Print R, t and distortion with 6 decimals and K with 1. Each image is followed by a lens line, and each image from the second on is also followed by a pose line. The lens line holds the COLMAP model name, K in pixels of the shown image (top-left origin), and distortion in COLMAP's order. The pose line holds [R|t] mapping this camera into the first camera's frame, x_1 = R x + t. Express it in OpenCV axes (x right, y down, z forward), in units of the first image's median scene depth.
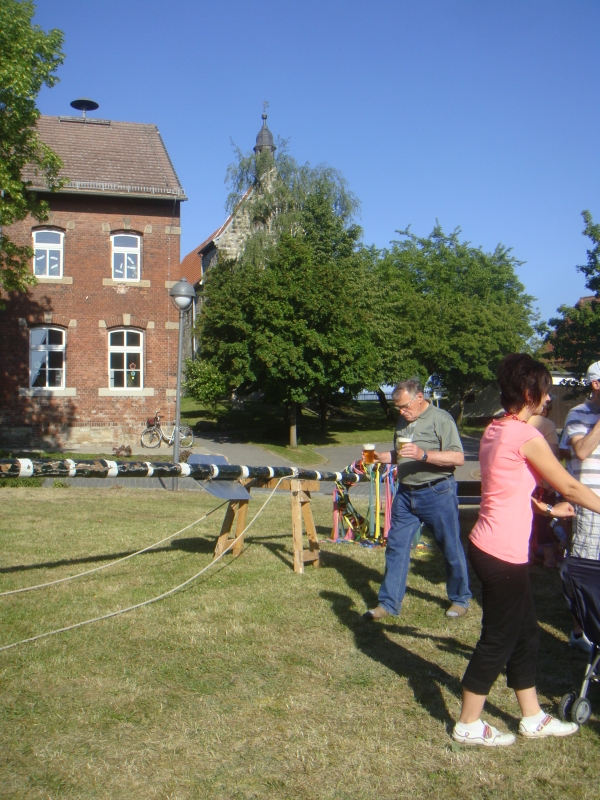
lens RADIAL K [[824.4, 0, 300.0], [0, 824.4, 400.0], [0, 0, 1]] dist [-0.189635, 0.156950]
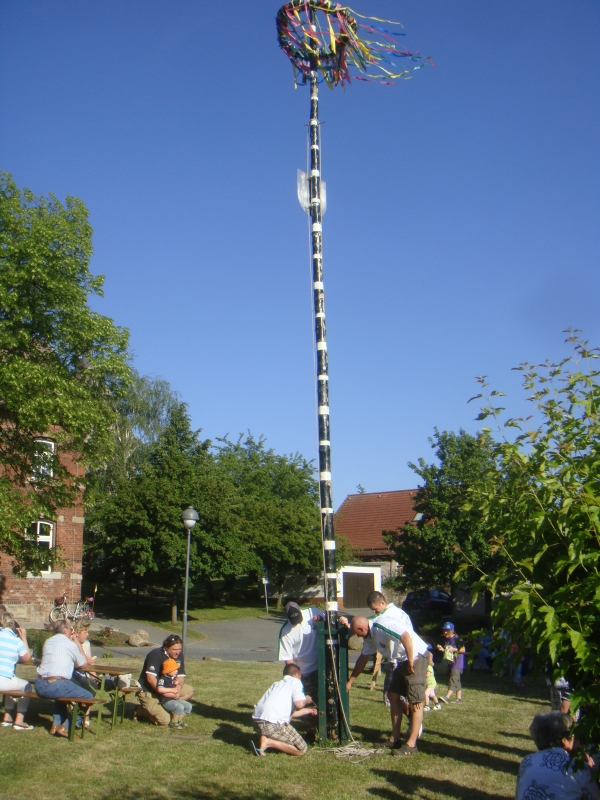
lens RADIAL K [[824.4, 0, 300.0], [0, 824.4, 400.0], [0, 0, 1]] dist [-0.189635, 0.156950]
pose [[0.937789, 0.085596, 0.336488, -0.268062], [-0.015309, 0.978386, -0.206217, -0.023152], [-0.346867, 0.188237, 0.918831, -0.236578]]
